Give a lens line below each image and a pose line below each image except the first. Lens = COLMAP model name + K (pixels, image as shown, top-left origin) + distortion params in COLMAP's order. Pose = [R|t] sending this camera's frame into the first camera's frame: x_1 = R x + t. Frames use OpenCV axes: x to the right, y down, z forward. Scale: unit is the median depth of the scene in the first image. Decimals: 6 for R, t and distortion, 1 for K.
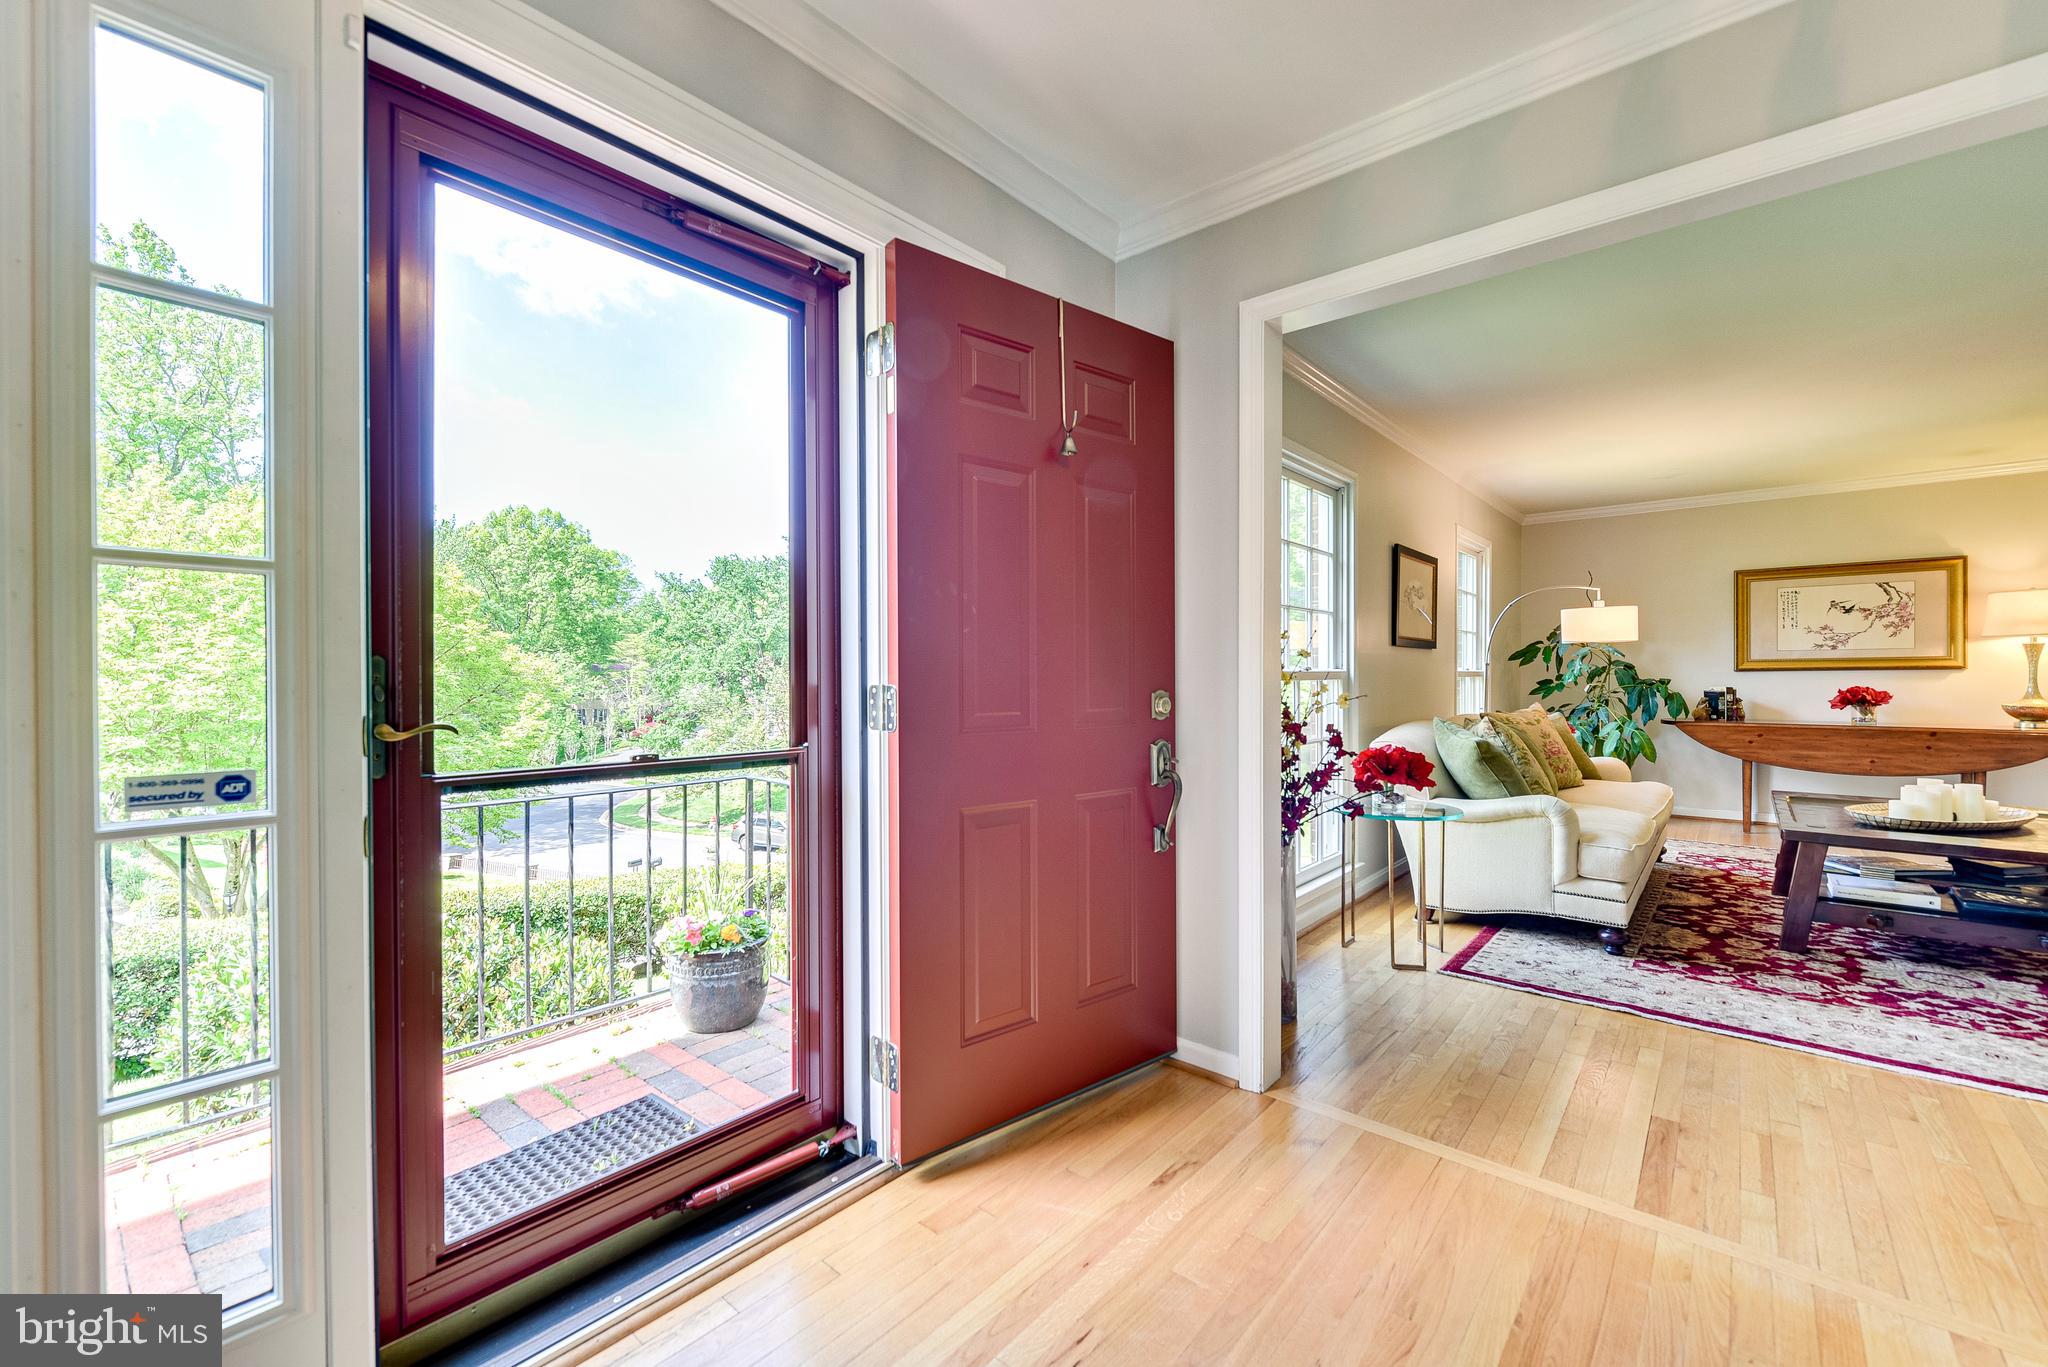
lens RADIAL K [[833.0, 0, 1025.6], [0, 833.0, 687.2], [0, 0, 1]] dist [-0.003893, -0.000334]
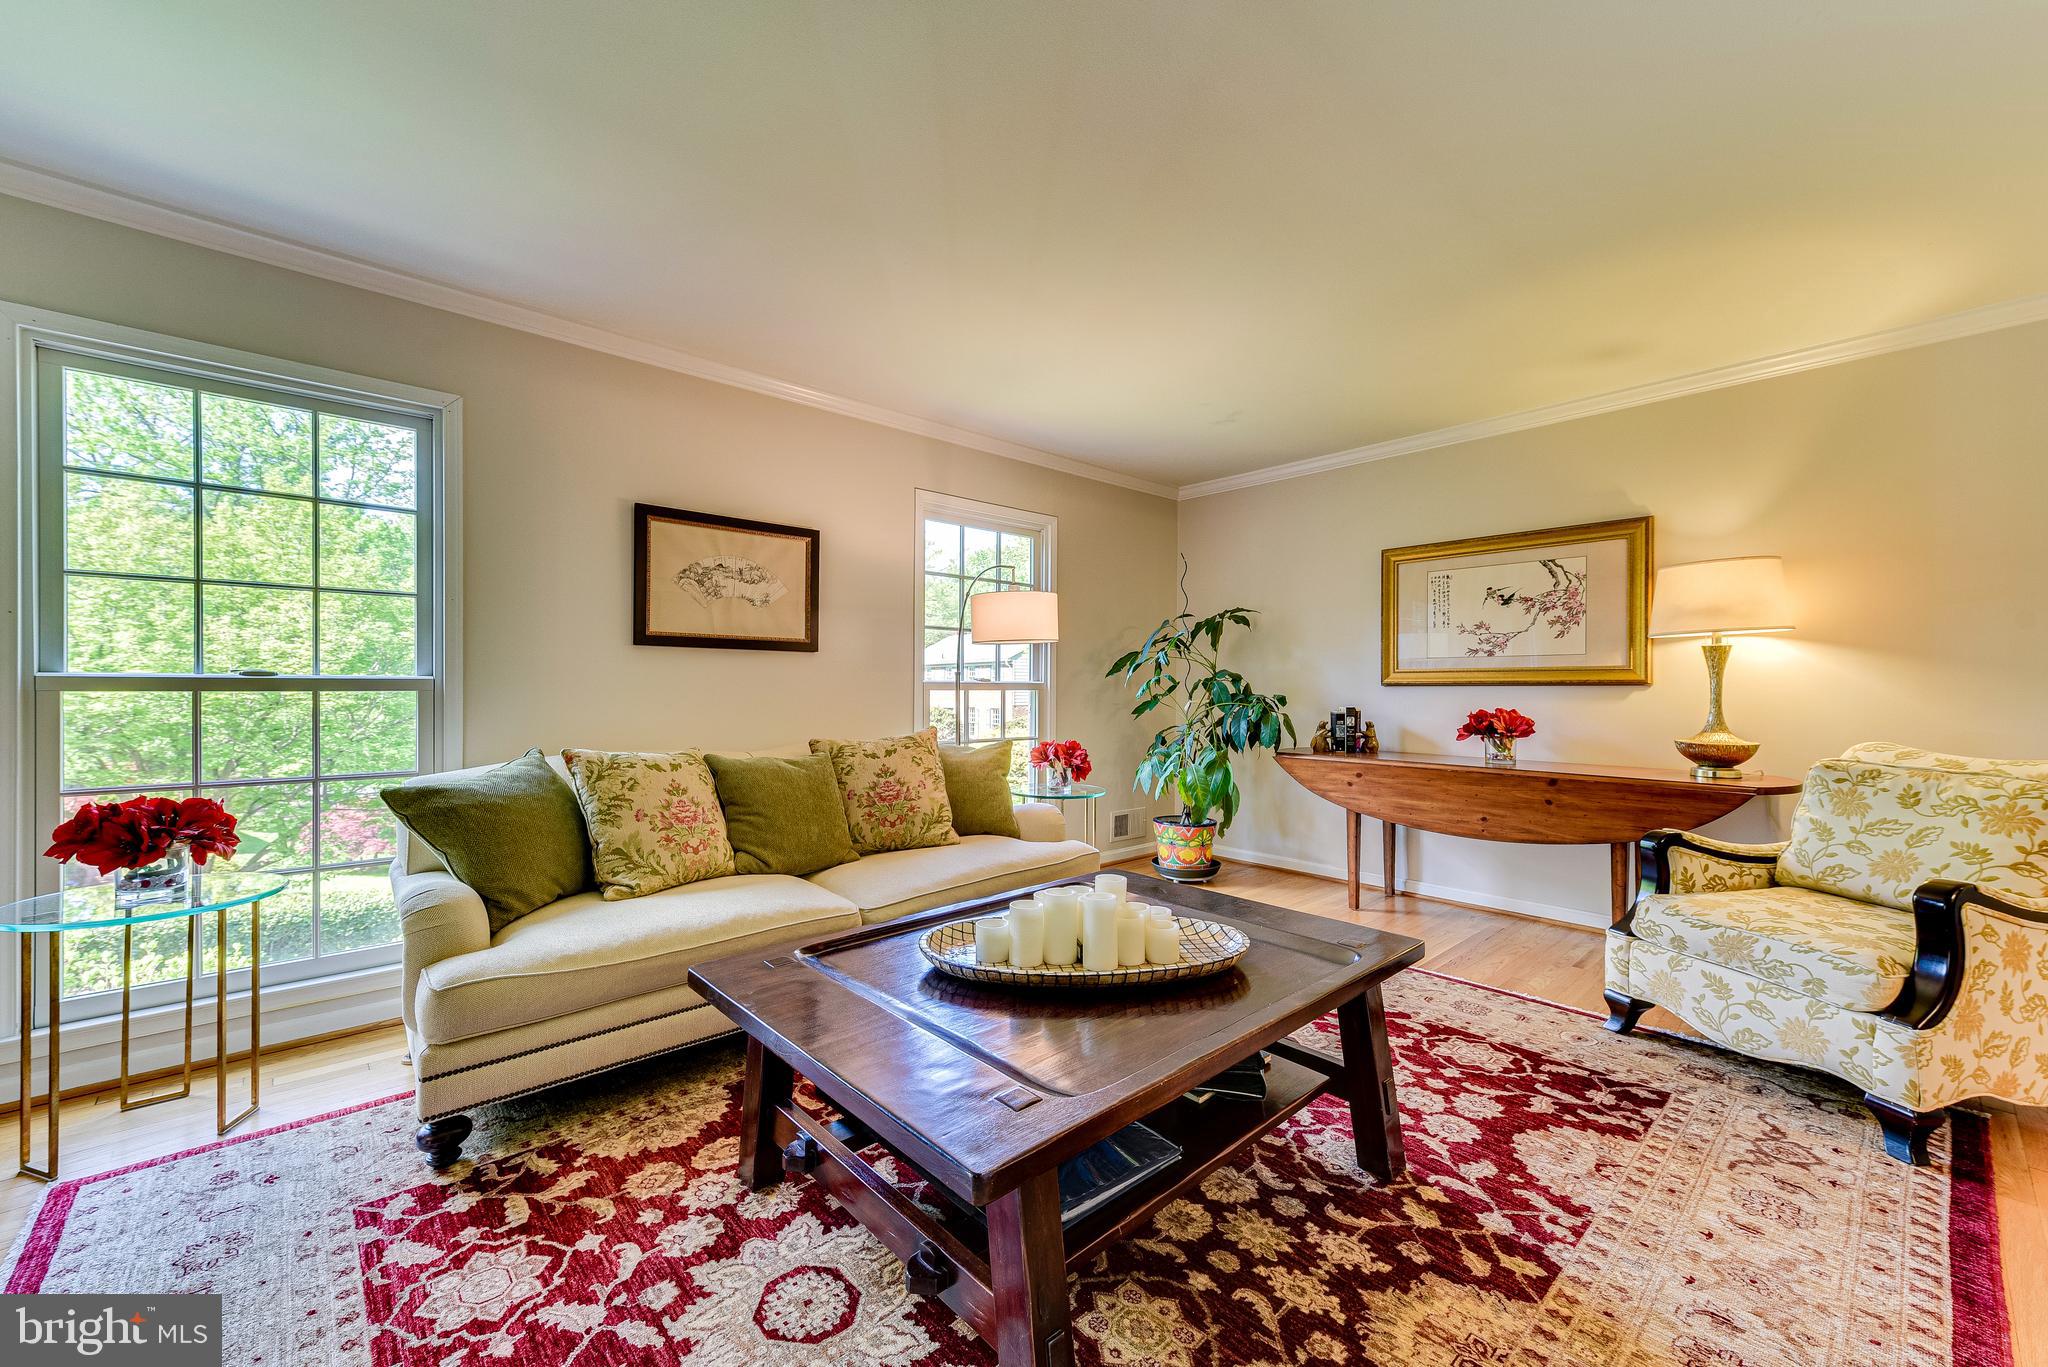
lens RADIAL K [[796.4, 0, 1024.6], [0, 796.4, 690.3], [0, 0, 1]] dist [0.007065, -0.000211]
pose [[0.992132, 0.010245, -0.124774, 0.708705], [-0.011245, 0.999910, -0.007315, -0.007376], [0.124688, 0.008660, 0.992158, 0.292978]]
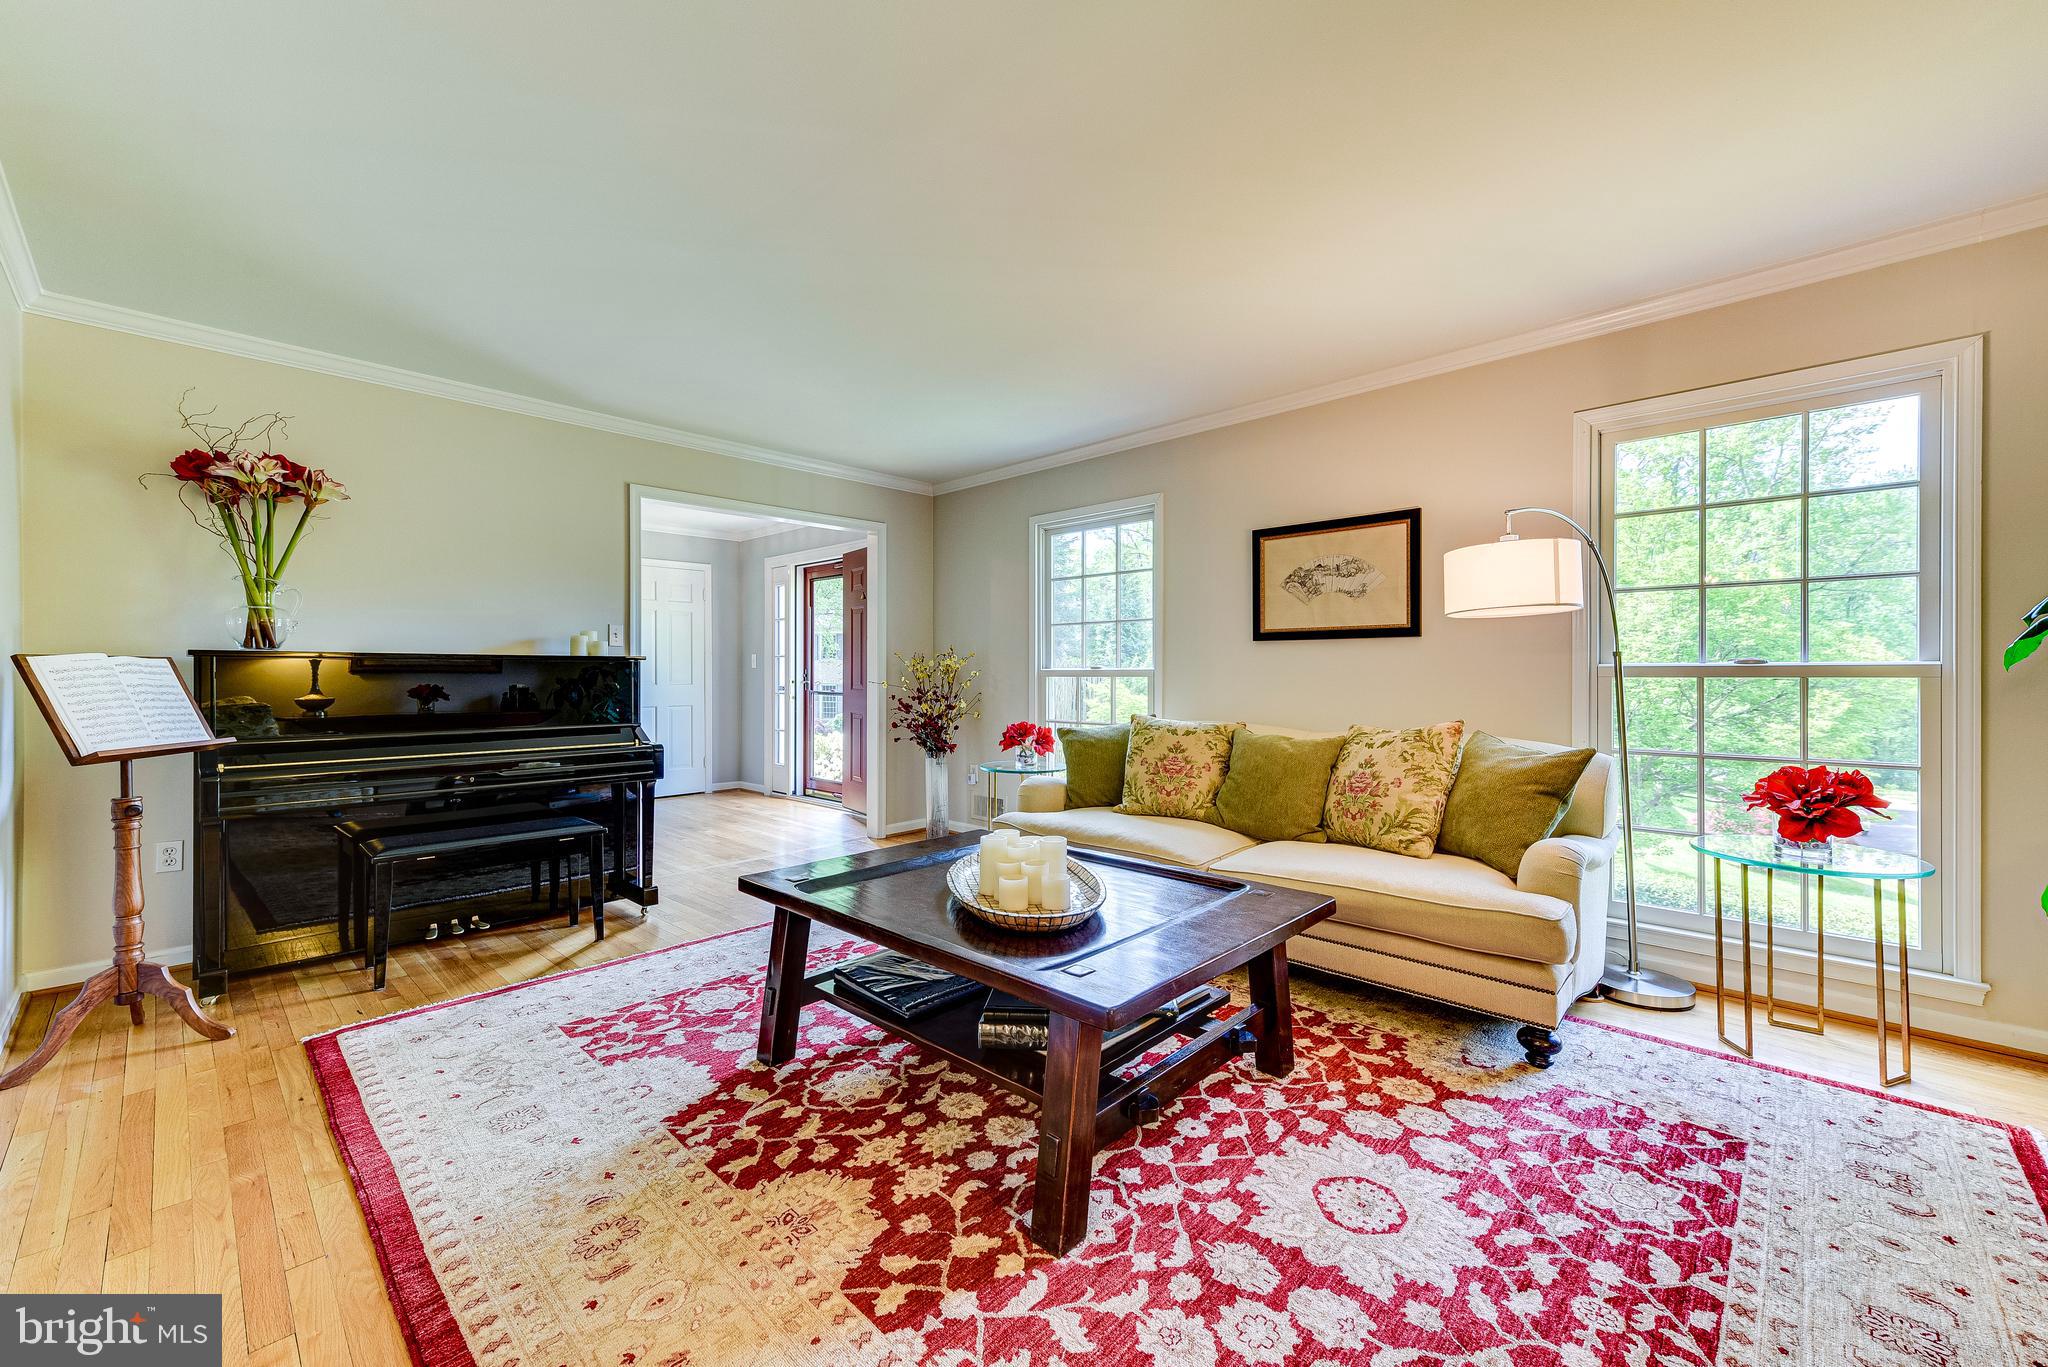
lens RADIAL K [[809.5, 0, 1027.8], [0, 809.5, 675.7], [0, 0, 1]] dist [0.010989, -0.000249]
pose [[-0.051158, 0.009550, -0.998645, 1.089125], [-0.011360, 0.999884, 0.010144, -0.013879], [0.998626, 0.011864, -0.051044, 0.633919]]
